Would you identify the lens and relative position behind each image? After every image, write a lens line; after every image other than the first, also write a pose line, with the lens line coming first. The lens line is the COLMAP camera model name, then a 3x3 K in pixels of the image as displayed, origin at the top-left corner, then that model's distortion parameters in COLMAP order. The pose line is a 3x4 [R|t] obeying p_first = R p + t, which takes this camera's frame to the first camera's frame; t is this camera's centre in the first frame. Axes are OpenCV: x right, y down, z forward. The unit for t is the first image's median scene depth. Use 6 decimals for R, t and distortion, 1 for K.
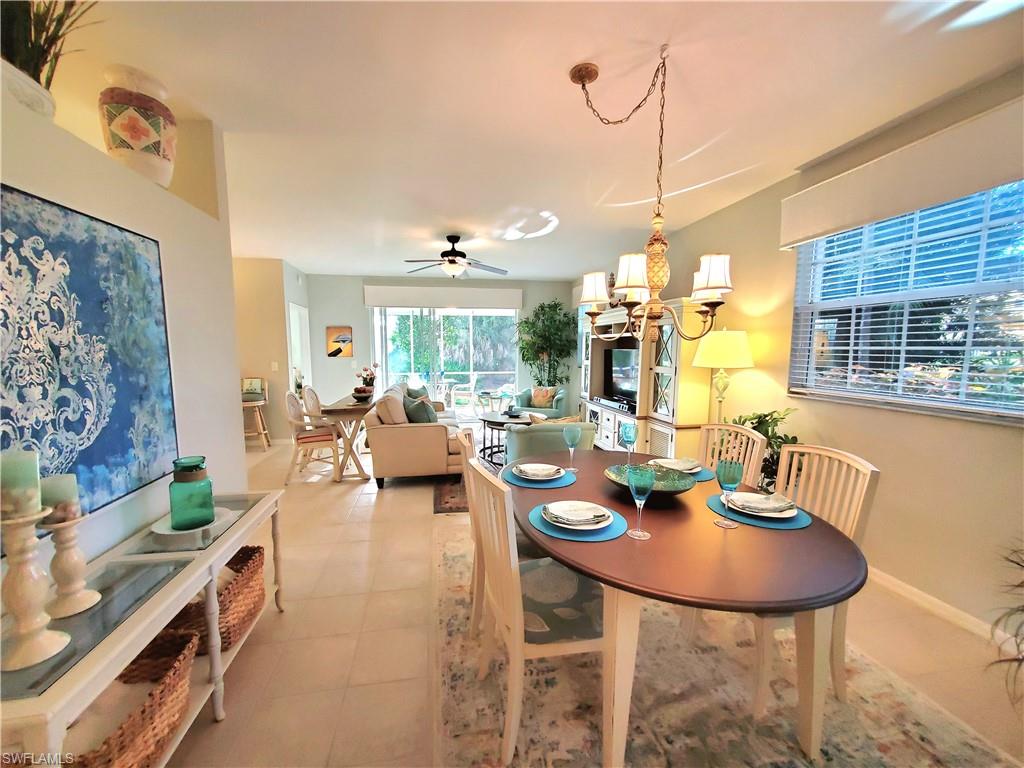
lens RADIAL K [[407.4, 0, 501.1], [0, 407.4, 391.7], [0, 0, 1]] dist [0.000584, -0.000487]
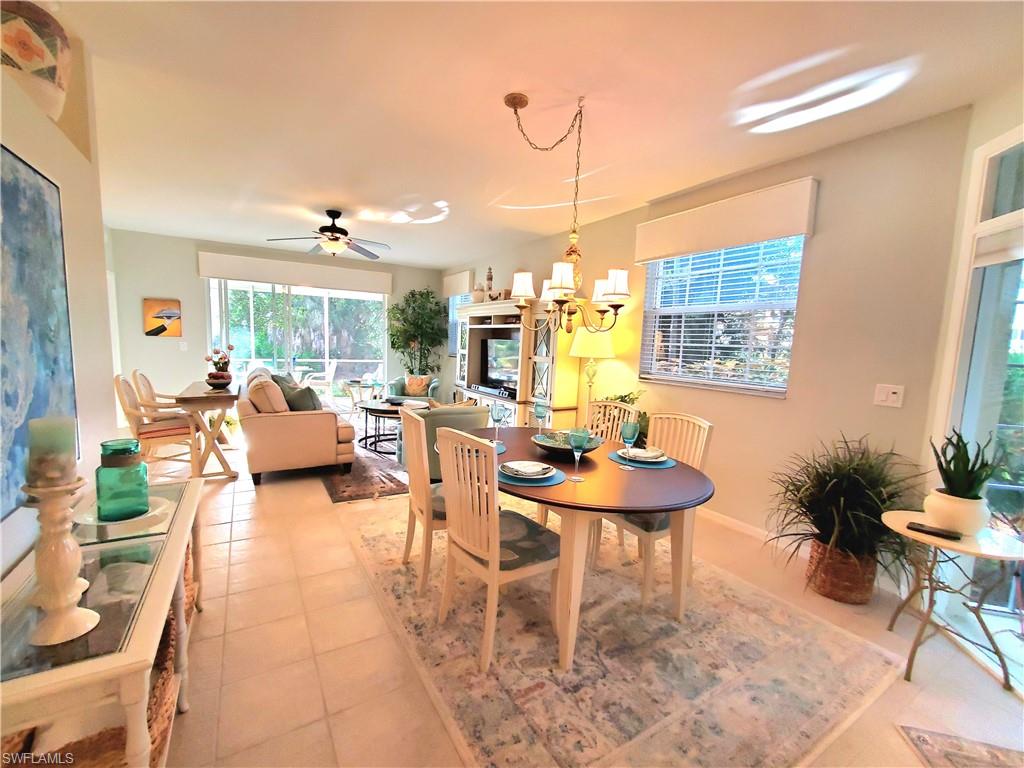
lens RADIAL K [[430.3, 0, 500.1], [0, 430.3, 391.0], [0, 0, 1]] dist [0.001392, -0.000356]
pose [[0.933608, -0.004625, 0.358265, -0.310114], [-0.000803, 0.999887, 0.015003, 0.037990], [-0.358294, -0.014295, 0.933499, -0.163092]]
